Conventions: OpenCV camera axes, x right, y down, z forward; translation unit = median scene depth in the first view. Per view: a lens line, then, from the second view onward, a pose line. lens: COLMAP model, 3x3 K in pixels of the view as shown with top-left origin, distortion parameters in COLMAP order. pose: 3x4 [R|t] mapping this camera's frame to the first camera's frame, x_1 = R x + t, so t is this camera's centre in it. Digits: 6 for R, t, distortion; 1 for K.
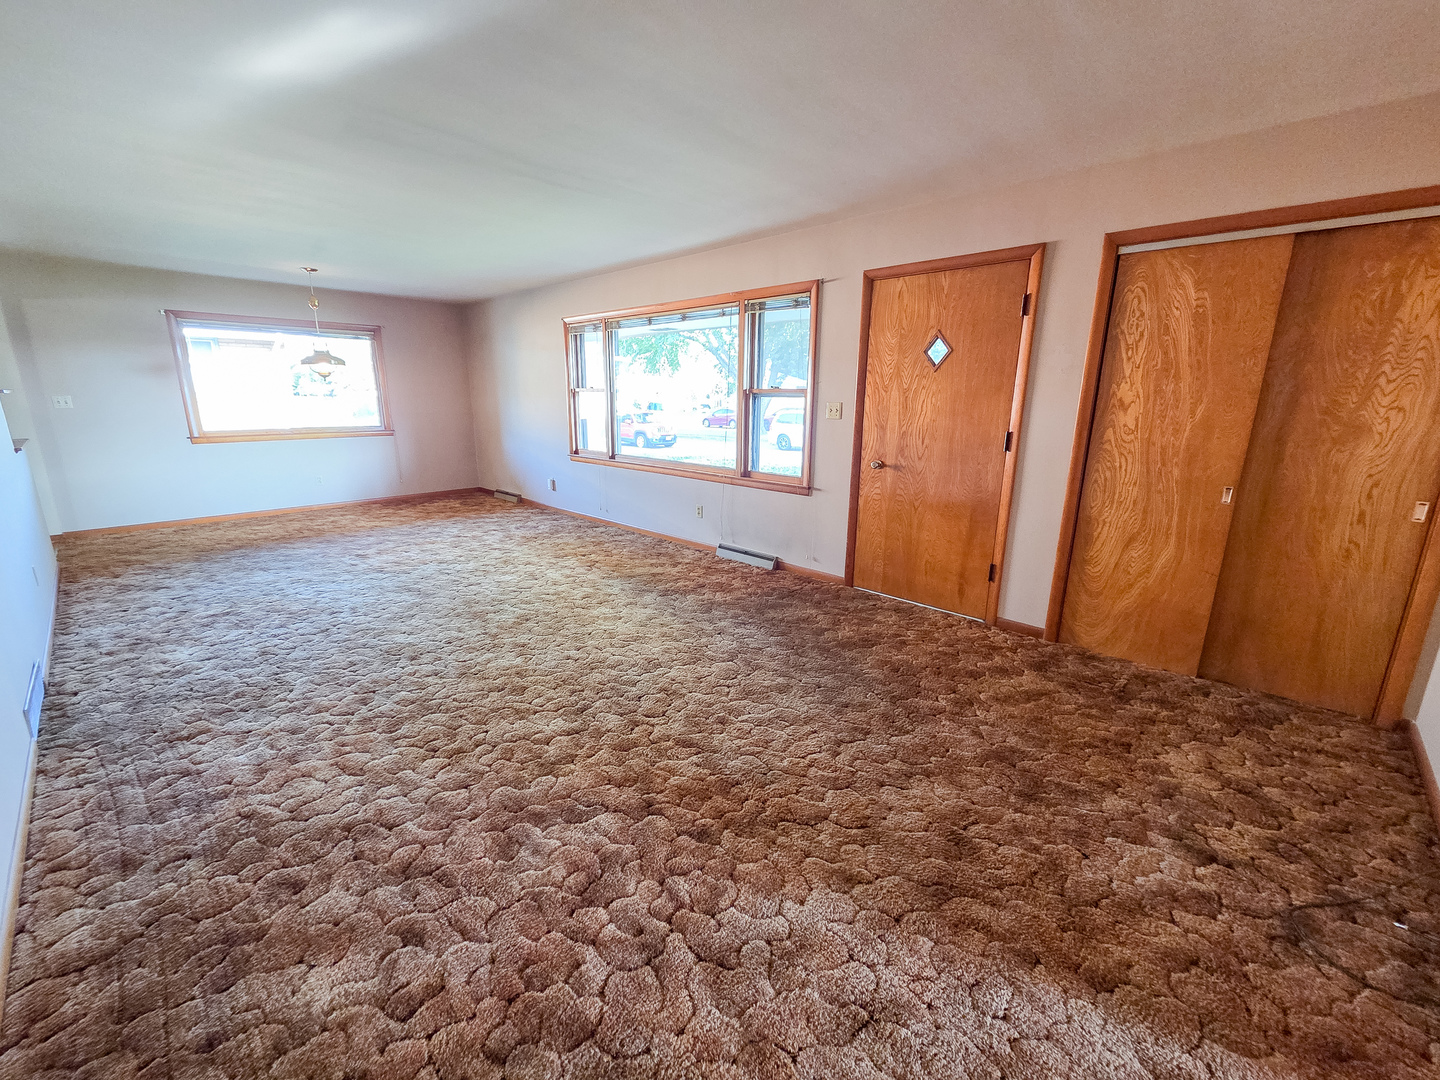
lens RADIAL K [[579.8, 0, 719.3], [0, 579.8, 536.2], [0, 0, 1]] dist [0.002109, 0.000104]
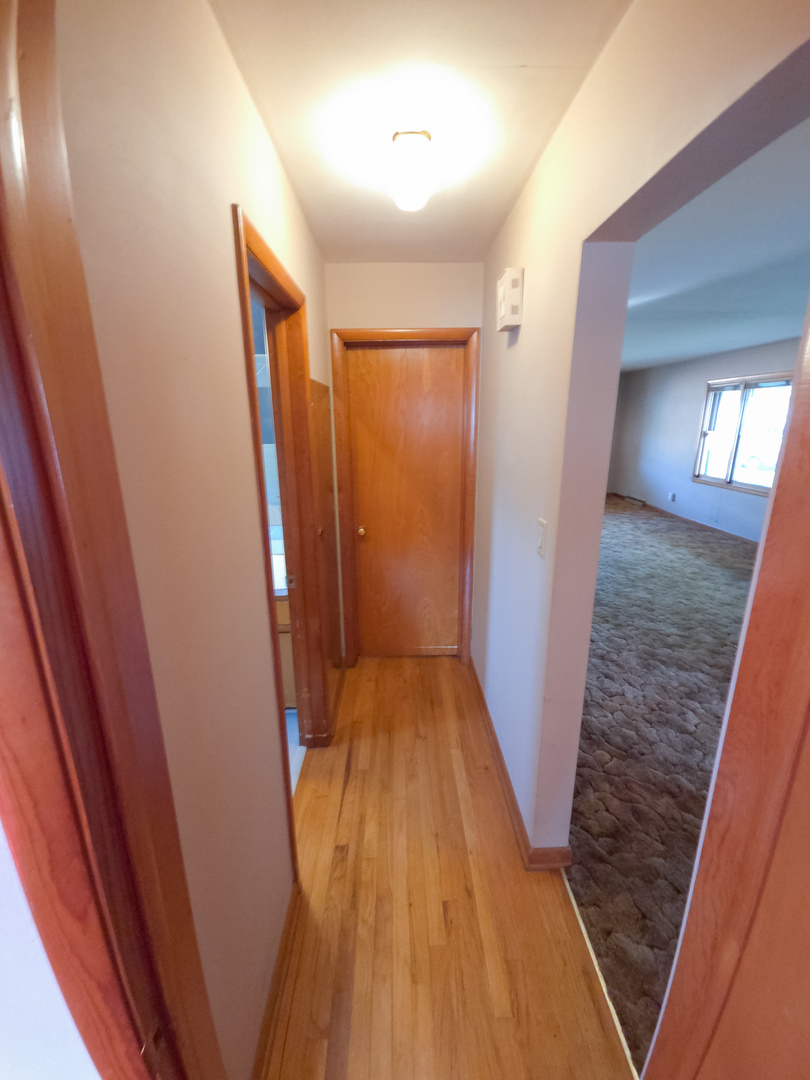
lens RADIAL K [[434.9, 0, 401.8], [0, 434.9, 535.7], [0, 0, 1]] dist [0.002109, 0.000104]
pose [[0.696808, 0.173222, -0.696026, 0.026979], [-0.155832, 0.983781, 0.088829, 0.029736], [0.700125, 0.046566, 0.712501, -0.503090]]
